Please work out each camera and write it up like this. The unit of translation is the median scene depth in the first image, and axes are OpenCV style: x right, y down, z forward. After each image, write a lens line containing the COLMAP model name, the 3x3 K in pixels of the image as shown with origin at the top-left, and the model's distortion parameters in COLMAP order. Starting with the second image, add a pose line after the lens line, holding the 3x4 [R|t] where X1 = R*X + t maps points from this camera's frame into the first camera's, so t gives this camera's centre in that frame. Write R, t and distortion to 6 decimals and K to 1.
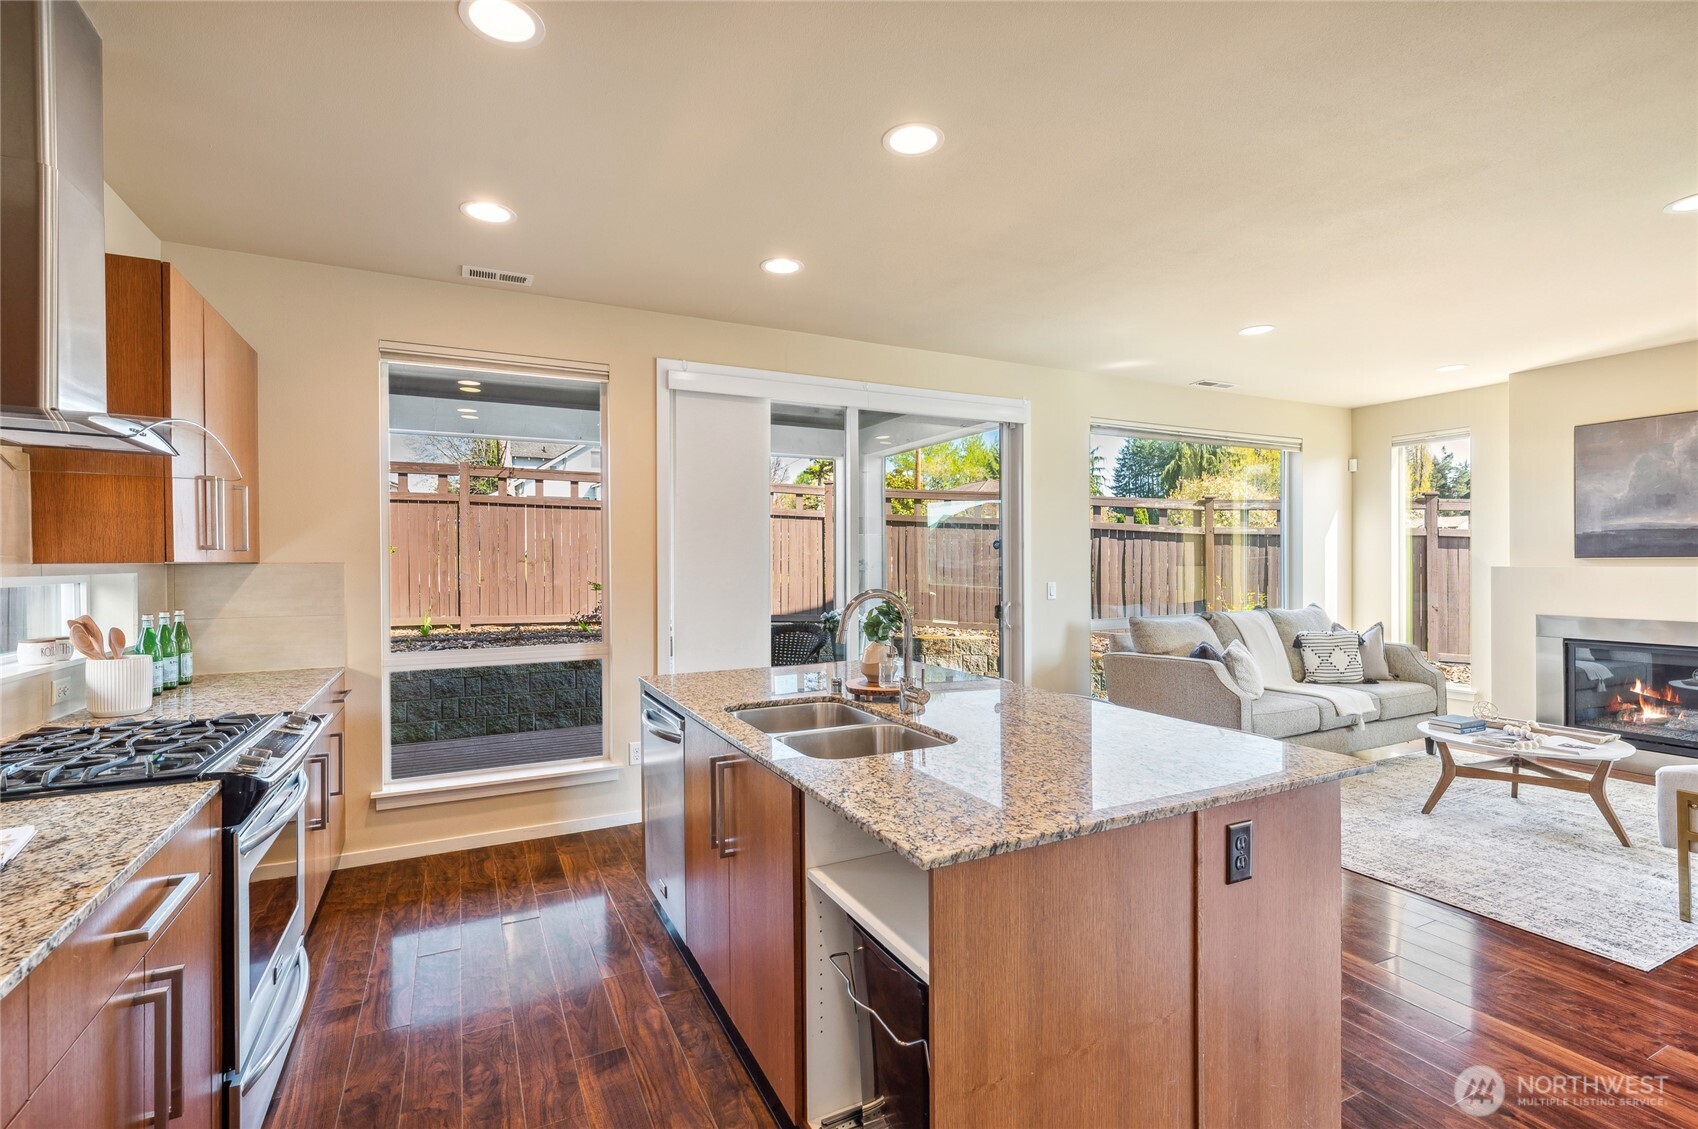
lens RADIAL K [[763.1, 0, 849.0], [0, 763.1, 564.5], [0, 0, 1]] dist [-0.000391, 0.000114]
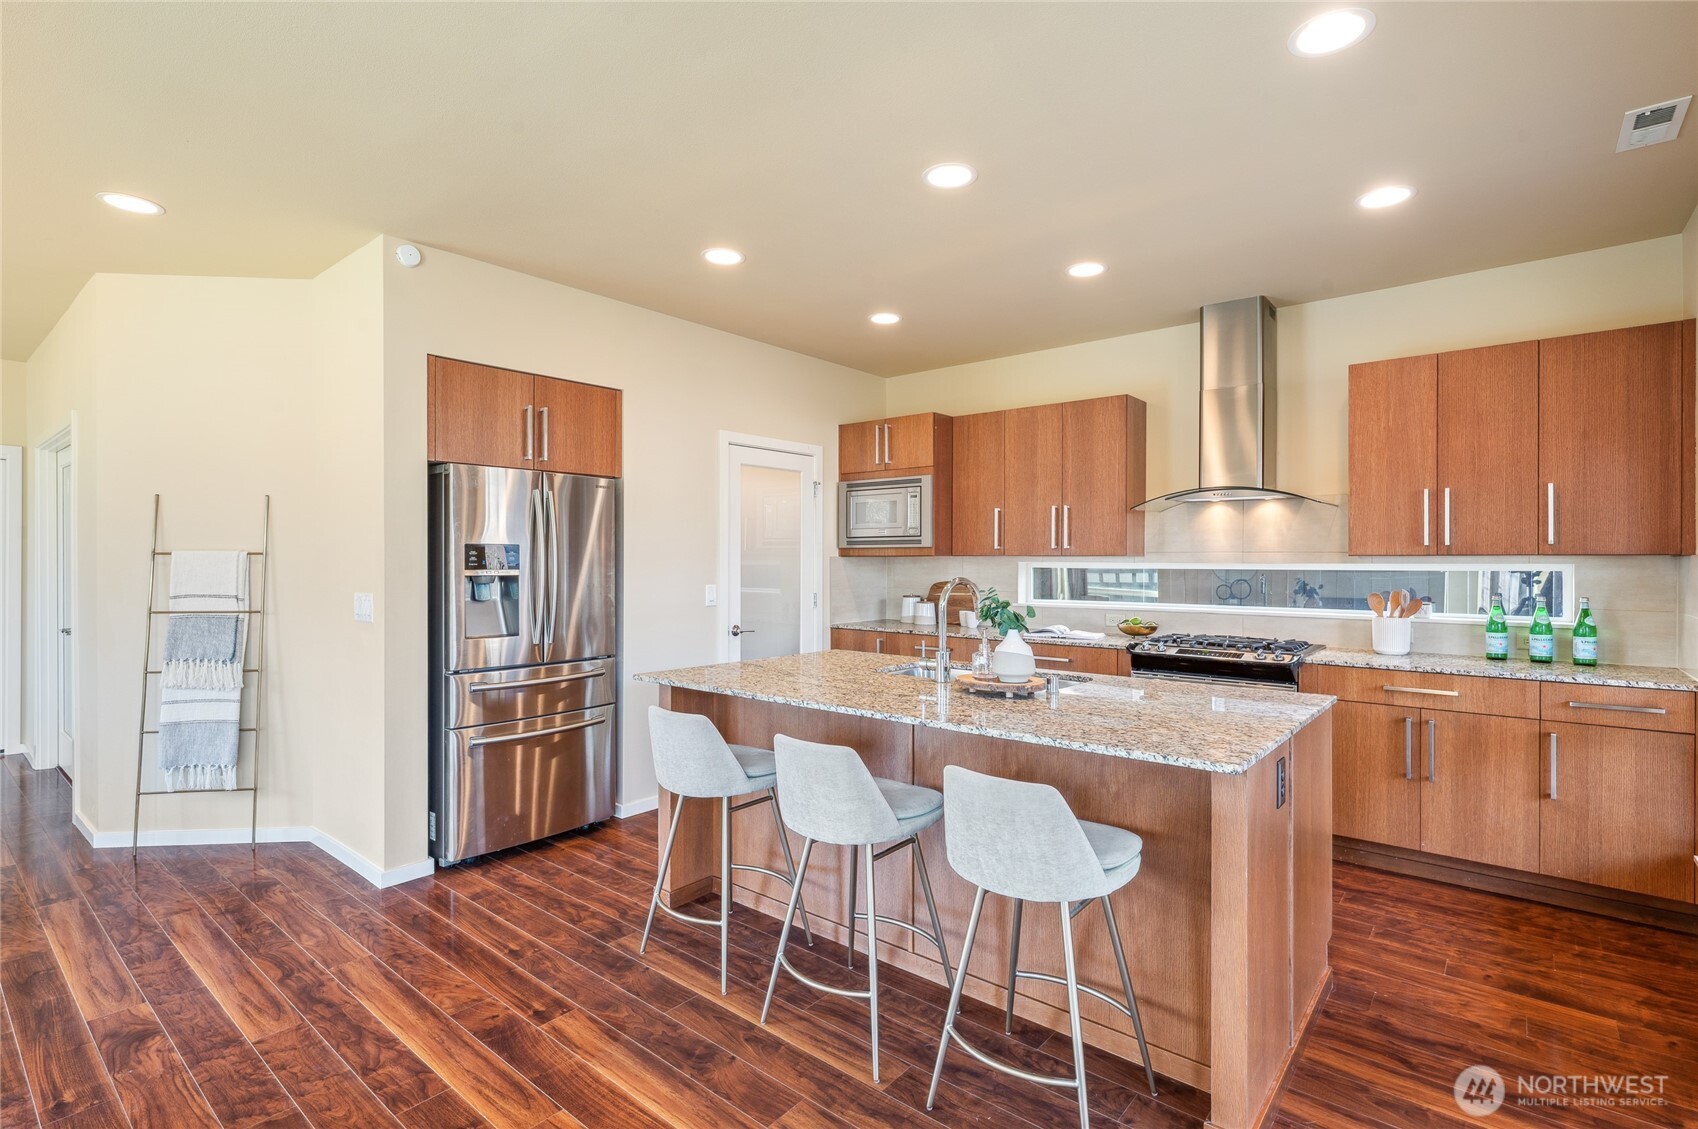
lens RADIAL K [[795.5, 0, 848.8], [0, 795.5, 558.6], [0, 0, 1]] dist [-0.000696, -0.000088]
pose [[-0.917093, 0.004656, -0.398646, 0.327764], [0.003067, 0.999985, 0.004623, -0.002515], [0.398661, 0.003017, -0.917093, 0.966286]]
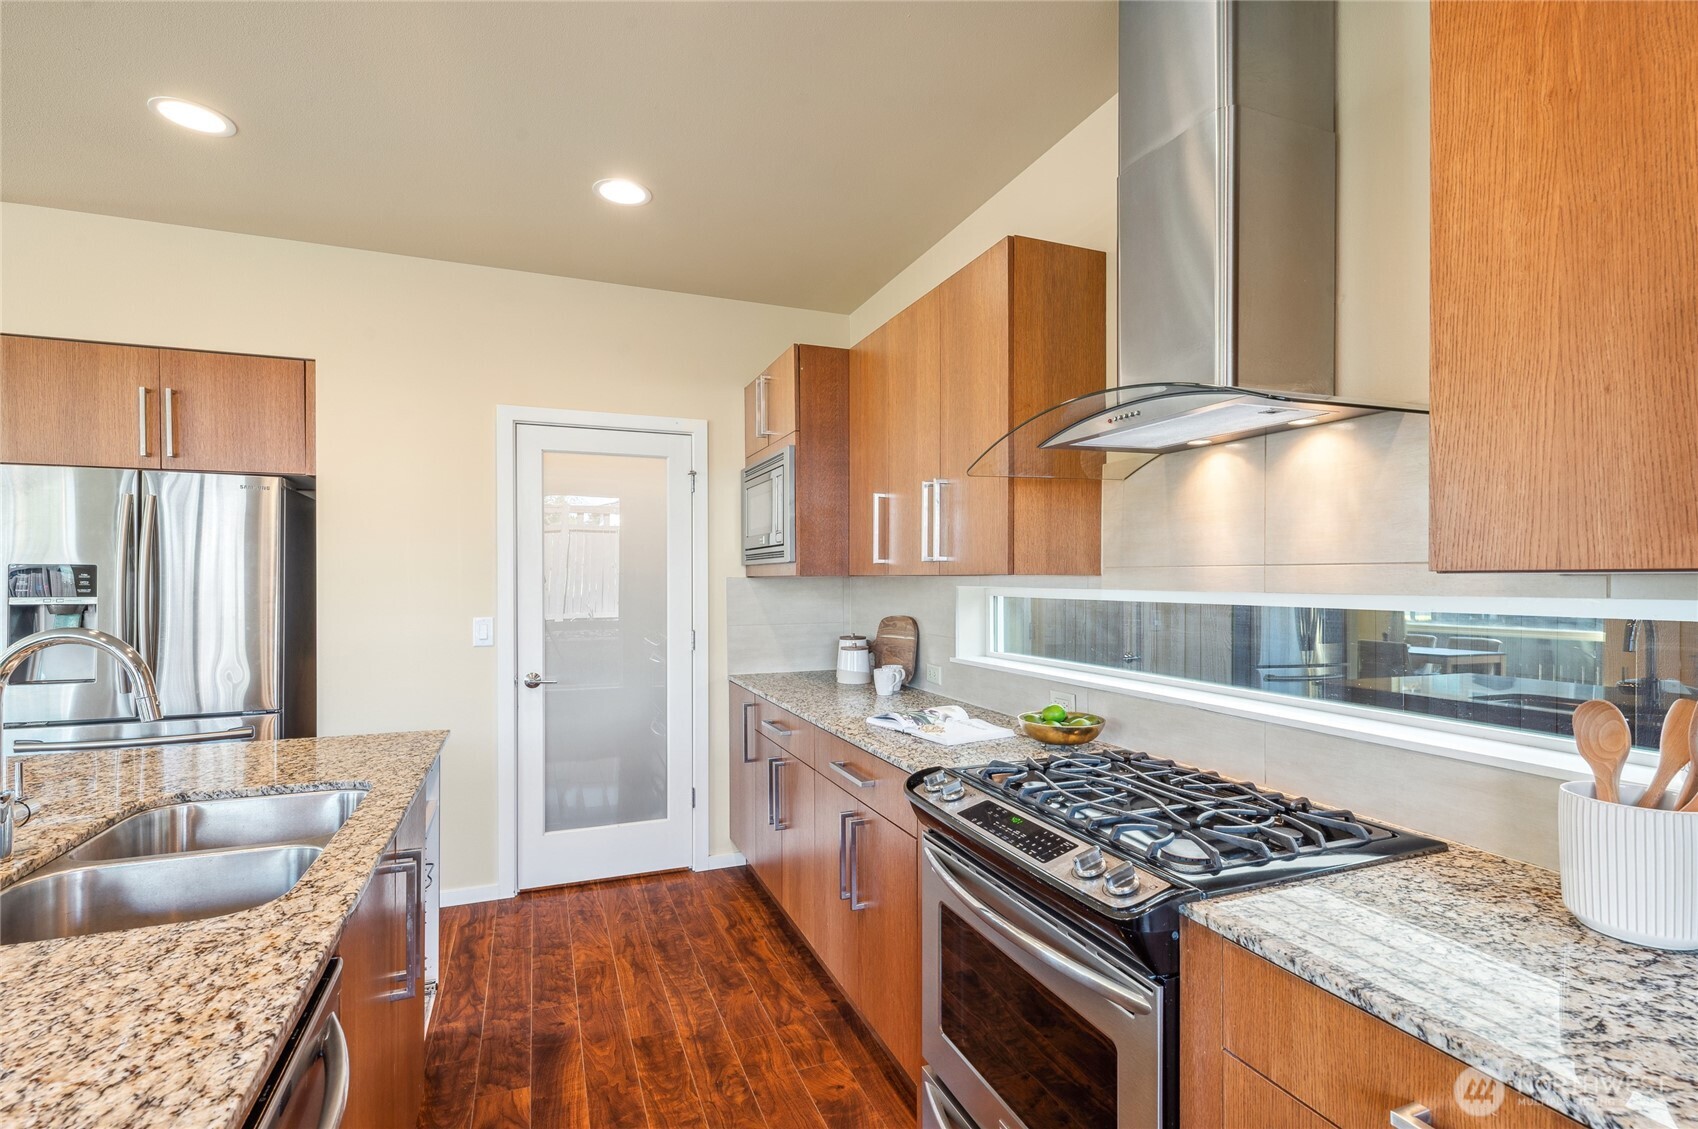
lens RADIAL K [[791.8, 0, 854.5], [0, 791.8, 581.6], [0, 0, 1]] dist [-0.000656, 0.000824]
pose [[-0.996687, 0.006428, 0.081077, -0.266385], [0.006784, 0.999969, 0.004117, 0.000336], [-0.081048, 0.004653, -0.996699, 0.697516]]
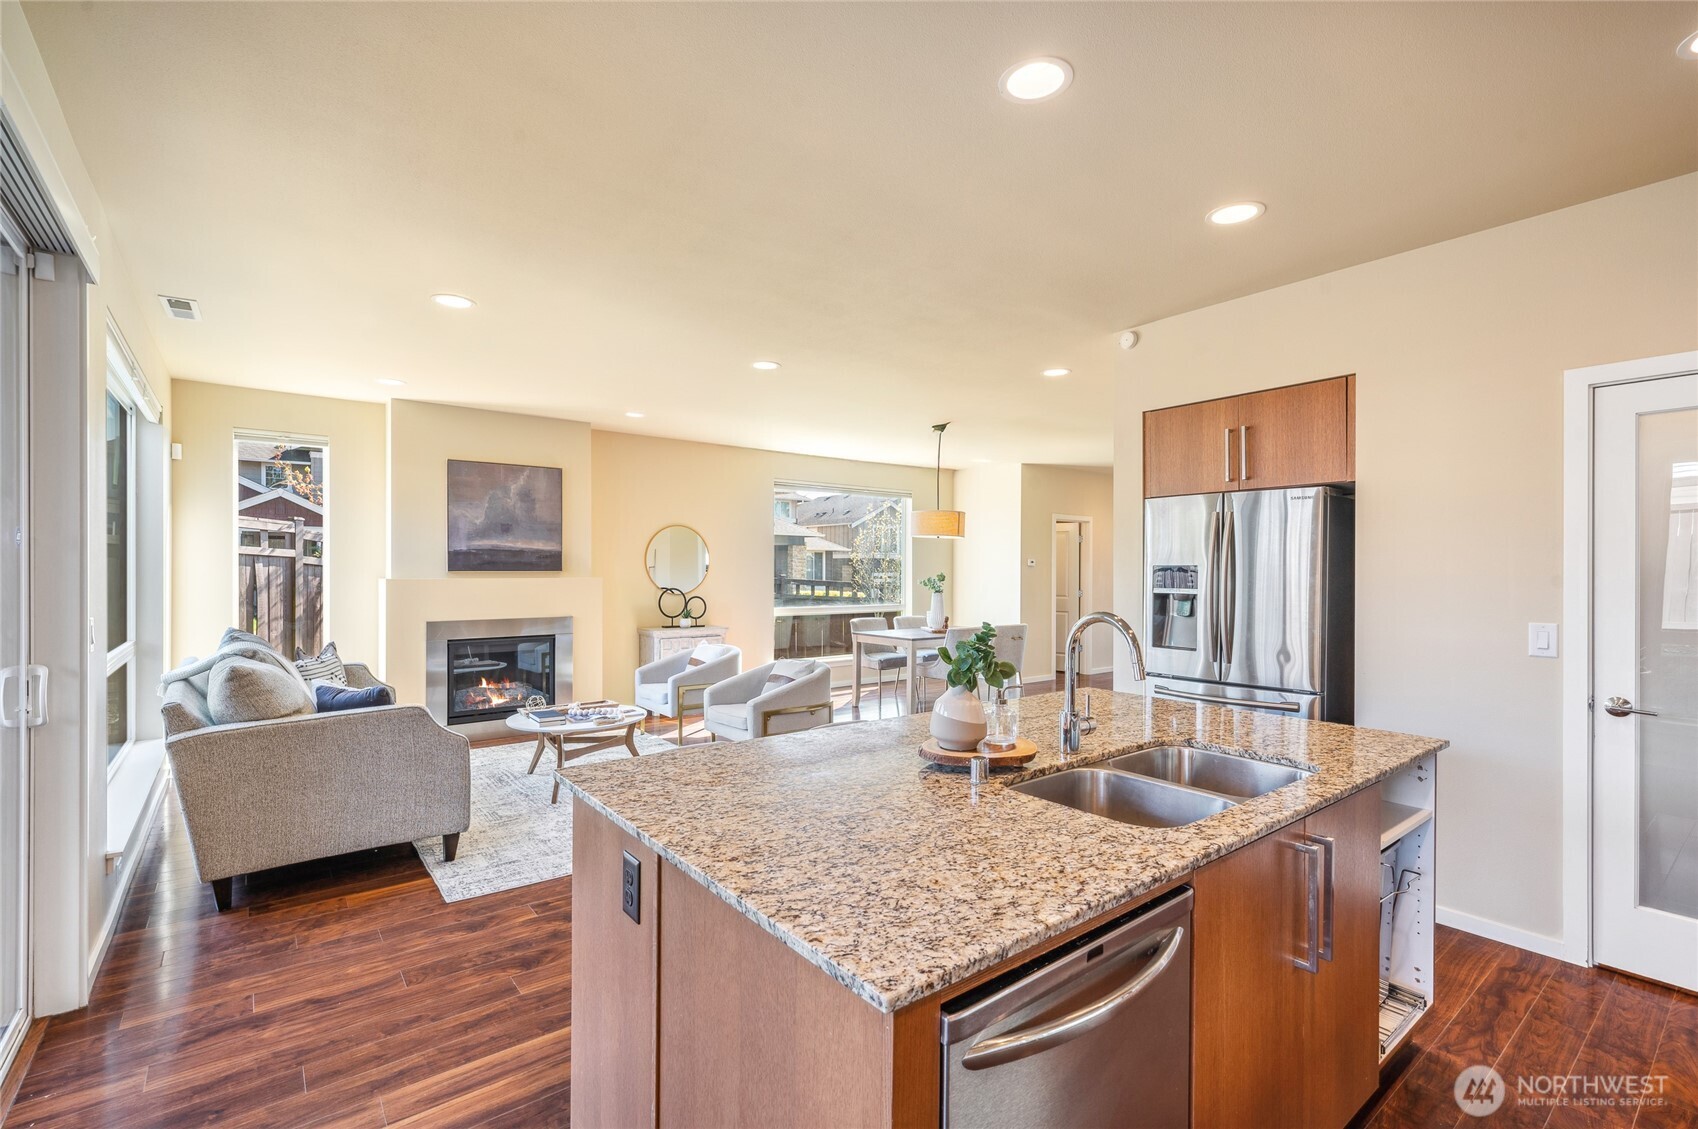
lens RADIAL K [[765.6, 0, 854.9], [0, 765.6, 575.1], [0, 0, 1]] dist [0.001727, 0.000463]
pose [[-0.200191, -0.000782, 0.979757, -0.346235], [-0.000448, 1.000000, 0.000706, -0.004158], [-0.979757, -0.000298, -0.200191, 0.655347]]
